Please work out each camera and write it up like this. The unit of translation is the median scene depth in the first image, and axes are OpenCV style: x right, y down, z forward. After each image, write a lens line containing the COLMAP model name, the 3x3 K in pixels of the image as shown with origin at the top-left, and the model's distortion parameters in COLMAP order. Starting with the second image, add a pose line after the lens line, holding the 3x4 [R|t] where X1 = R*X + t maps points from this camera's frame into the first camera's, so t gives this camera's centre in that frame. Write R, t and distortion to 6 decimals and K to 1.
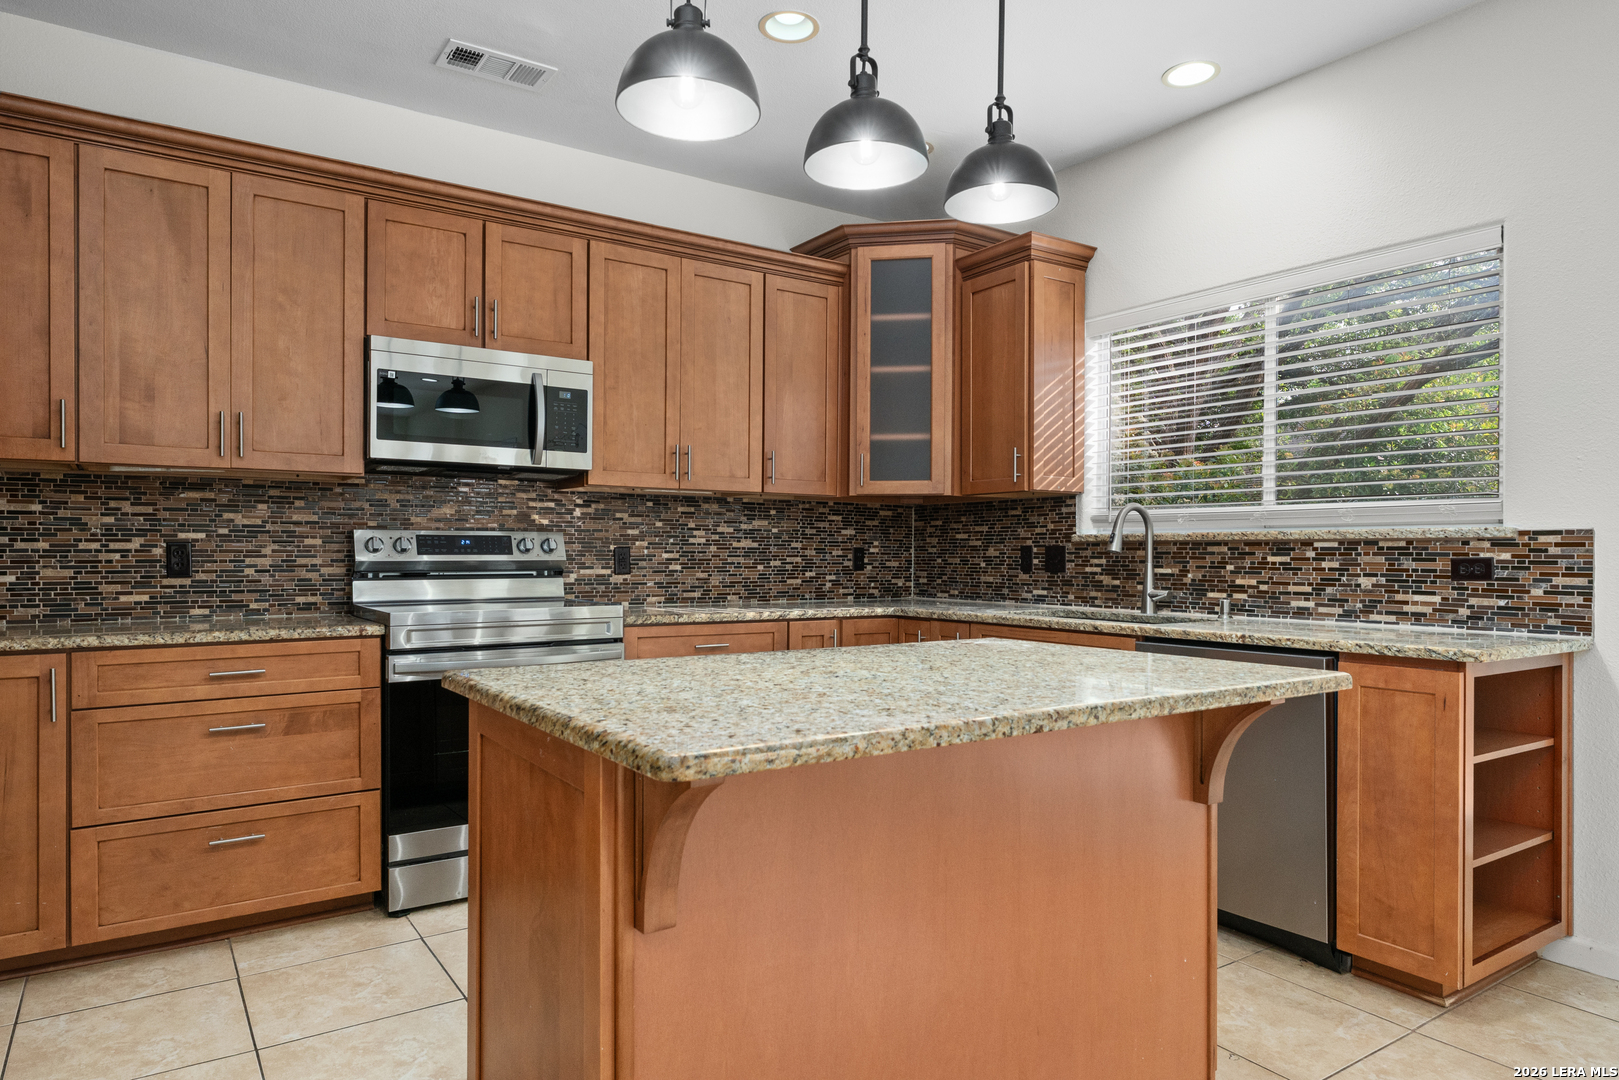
lens RADIAL K [[997.6, 0, 807.4], [0, 997.6, 555.6], [0, 0, 1]] dist [-0.004173, -0.001566]
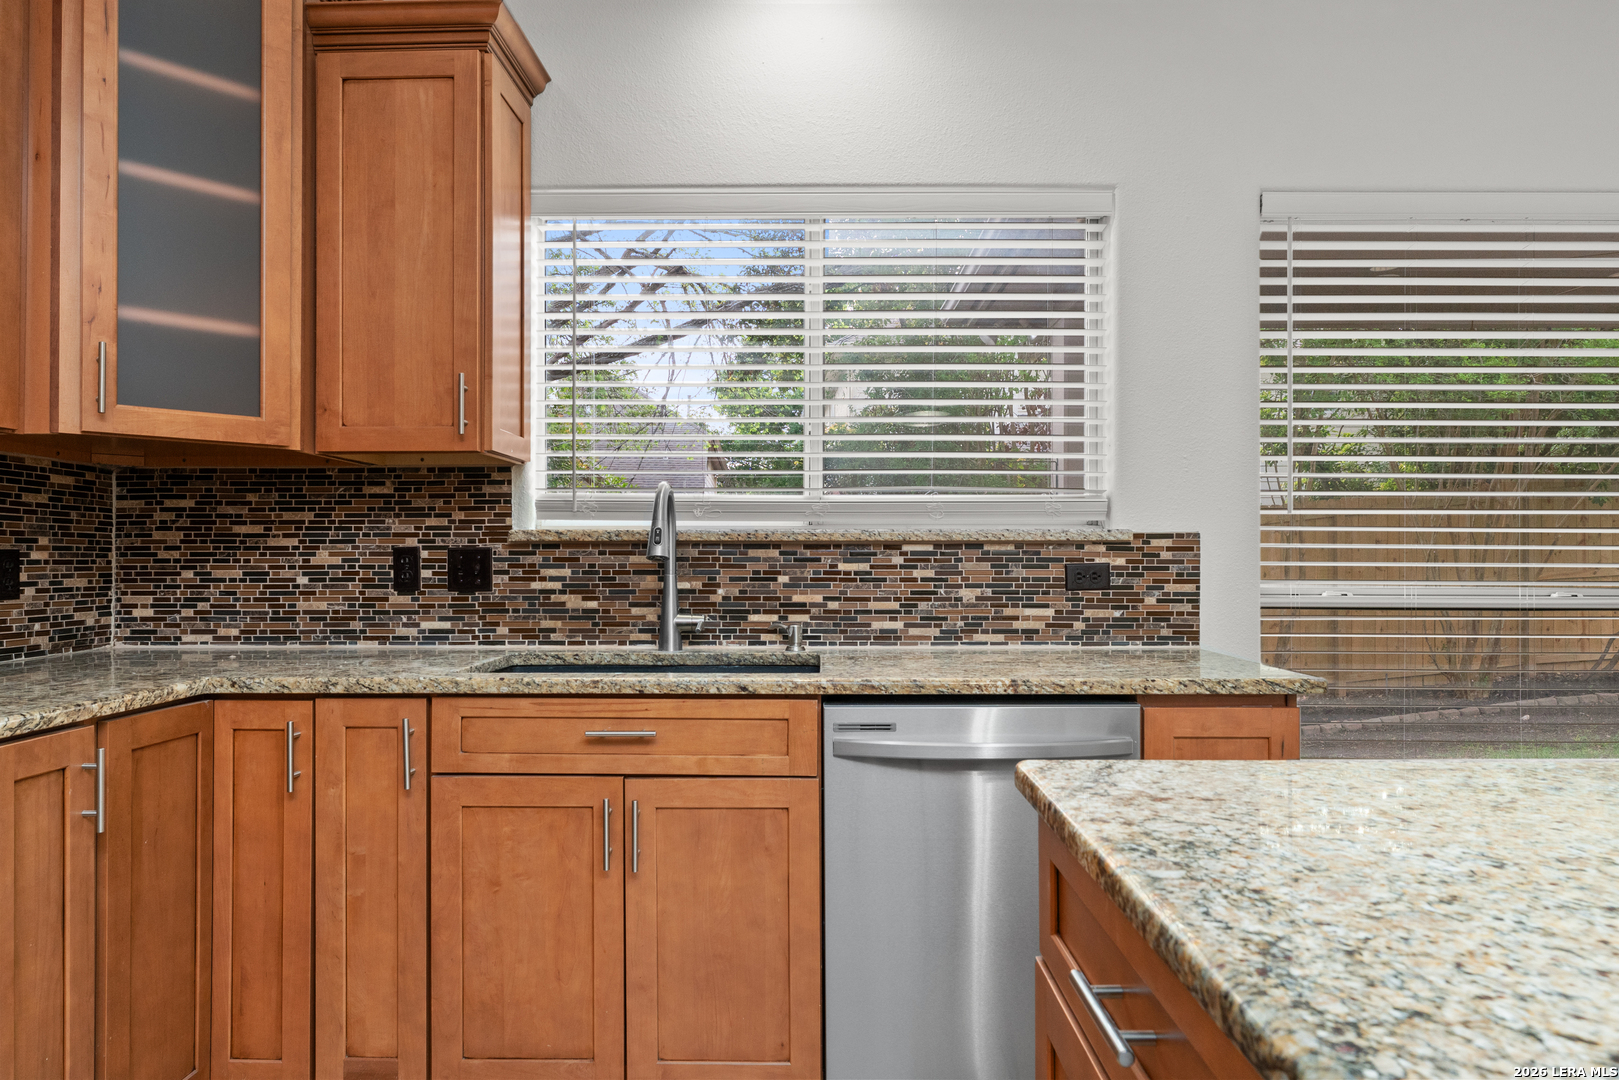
lens RADIAL K [[997.6, 0, 807.4], [0, 997.6, 555.6], [0, 0, 1]] dist [-0.004173, -0.001566]
pose [[0.571615, -0.002878, 0.820517, -0.163498], [0.004384, 0.999990, 0.000453, -0.005388], [-0.820510, 0.003339, 0.571622, 0.596337]]
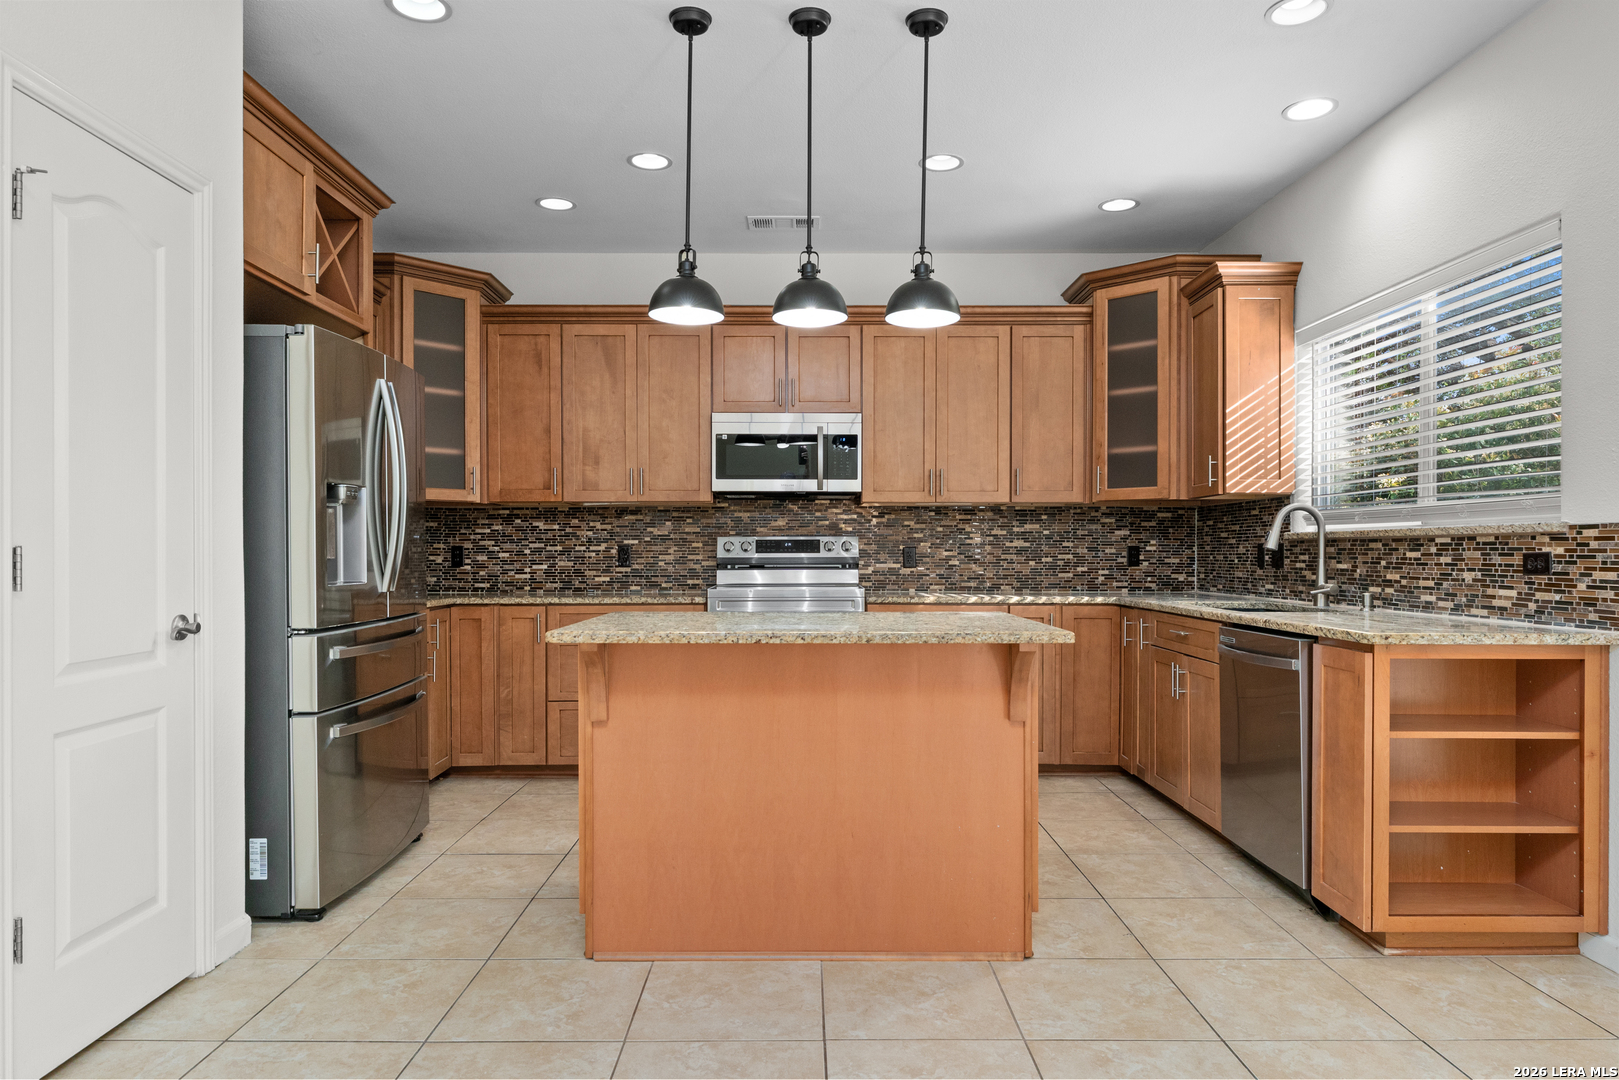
lens RADIAL K [[997.6, 0, 807.4], [0, 997.6, 555.6], [0, 0, 1]] dist [-0.004173, -0.001566]
pose [[0.831250, -0.001757, -0.555896, 0.522179], [0.001582, 0.999998, -0.000793, 0.004362], [0.555896, -0.000220, 0.831252, -0.206699]]
